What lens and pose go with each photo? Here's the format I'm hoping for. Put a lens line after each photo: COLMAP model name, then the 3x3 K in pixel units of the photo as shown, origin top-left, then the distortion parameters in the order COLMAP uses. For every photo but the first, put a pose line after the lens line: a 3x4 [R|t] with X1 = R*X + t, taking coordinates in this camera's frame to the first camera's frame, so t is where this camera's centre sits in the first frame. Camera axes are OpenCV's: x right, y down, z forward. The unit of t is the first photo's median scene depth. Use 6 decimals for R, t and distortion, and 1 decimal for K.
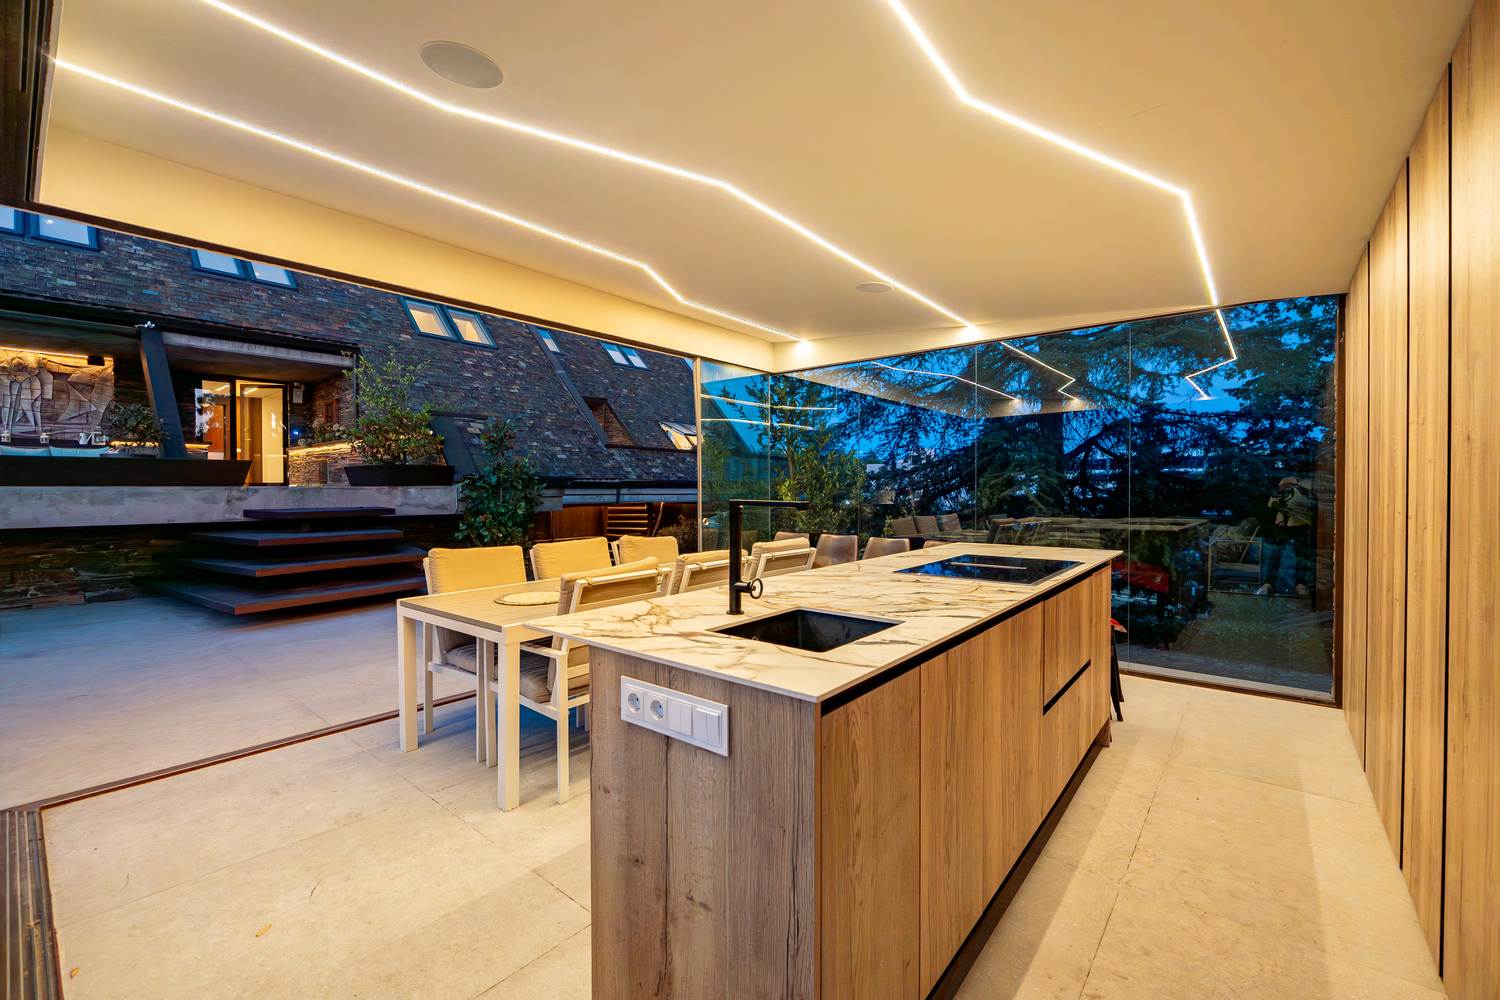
lens RADIAL K [[619.3, 0, 749.6], [0, 619.3, 497.5], [0, 0, 1]] dist [-0.013893, 0.000679]
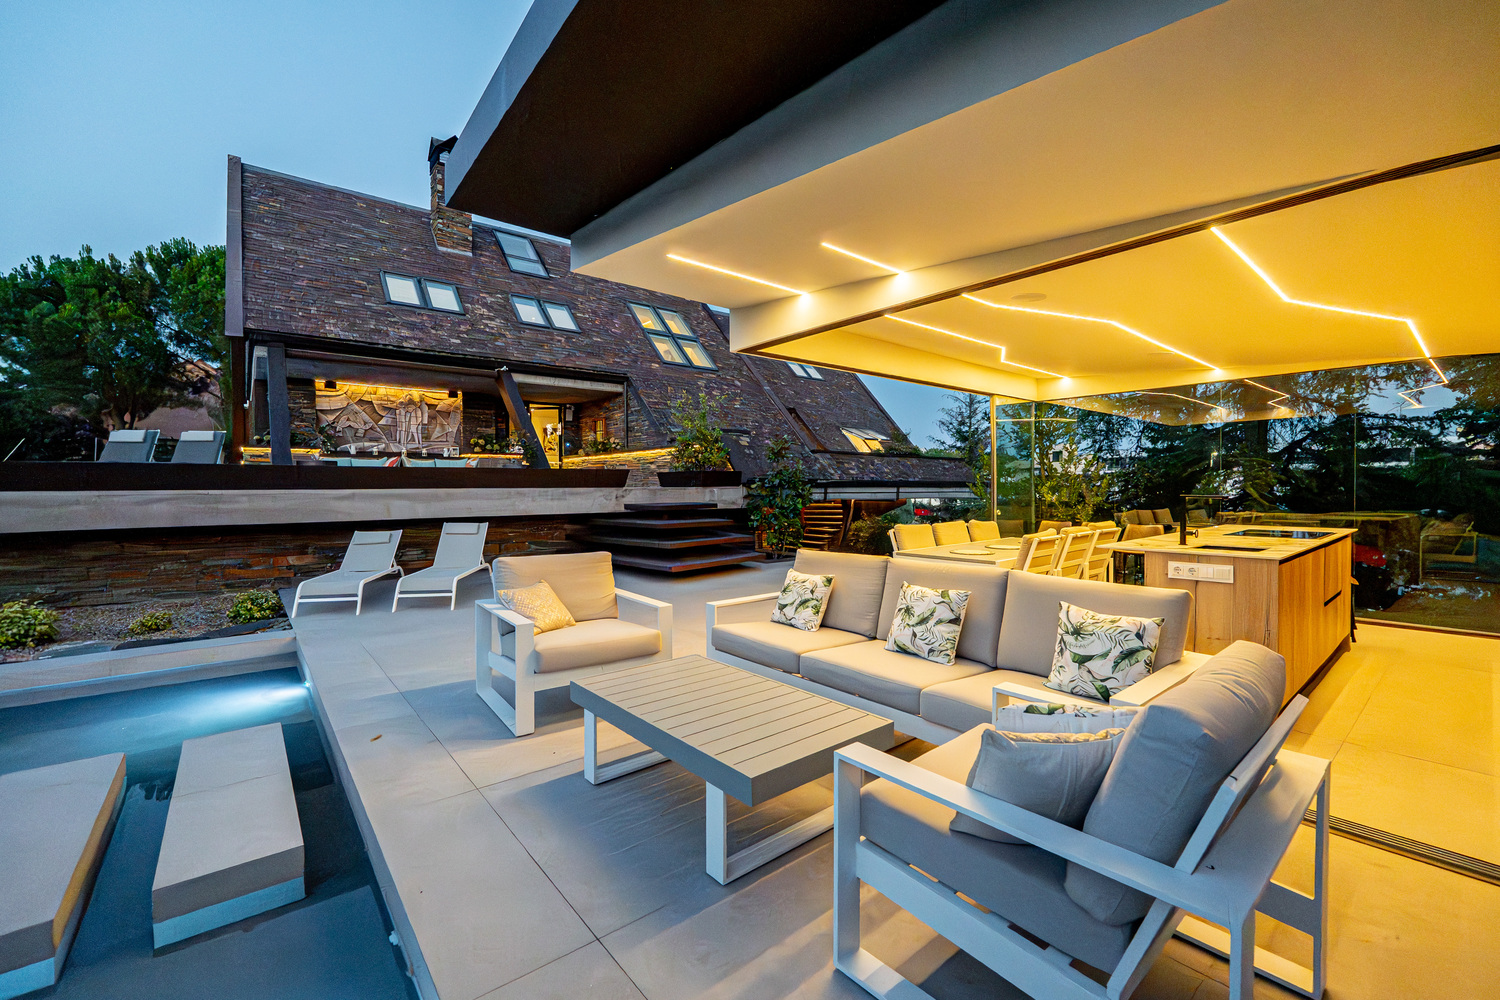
lens RADIAL K [[619.3, 0, 750.5], [0, 619.3, 497.0], [0, 0, 1]] dist [-0.013893, 0.000679]
pose [[0.982394, -0.000515, -0.186820, -0.179880], [0.000814, 0.999999, 0.001522, 0.001142], [0.186819, -0.001648, 0.982393, -0.234976]]
